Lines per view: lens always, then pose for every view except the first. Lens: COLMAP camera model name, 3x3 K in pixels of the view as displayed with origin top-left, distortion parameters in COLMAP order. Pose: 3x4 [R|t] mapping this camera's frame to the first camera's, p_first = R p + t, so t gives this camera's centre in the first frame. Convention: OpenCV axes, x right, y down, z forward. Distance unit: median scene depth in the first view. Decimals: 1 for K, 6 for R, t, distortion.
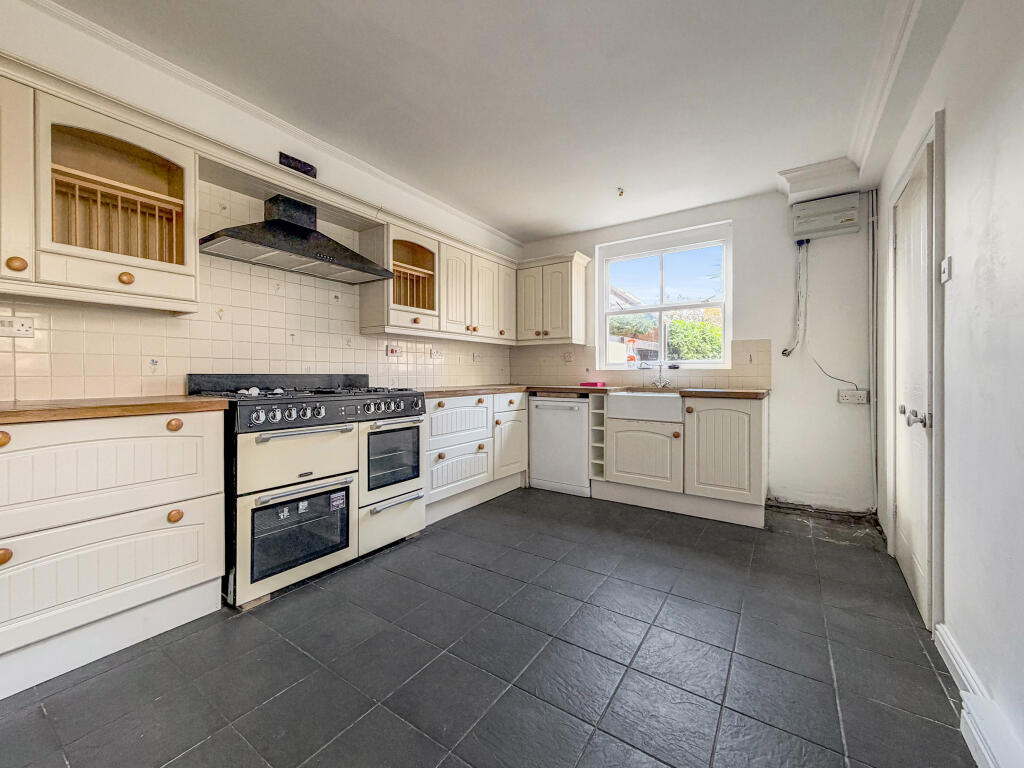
lens RADIAL K [[412.1, 0, 511.9], [0, 412.1, 379.3], [0, 0, 1]] dist [-0.007501, -0.000060]
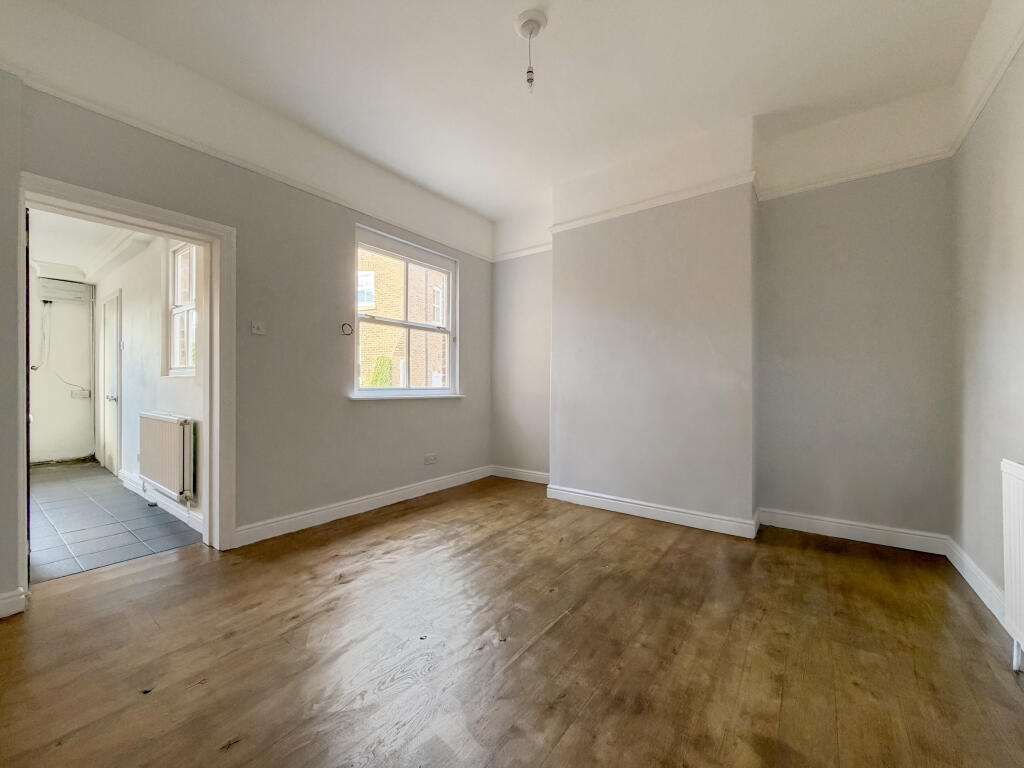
lens RADIAL K [[412.1, 0, 513.0], [0, 412.1, 385.3], [0, 0, 1]] dist [-0.007501, -0.000060]
pose [[0.038161, 0.005612, 0.999256, -0.949276], [0.007985, 0.999951, -0.005921, 0.029427], [-0.999240, 0.008205, 0.038114, -1.032559]]
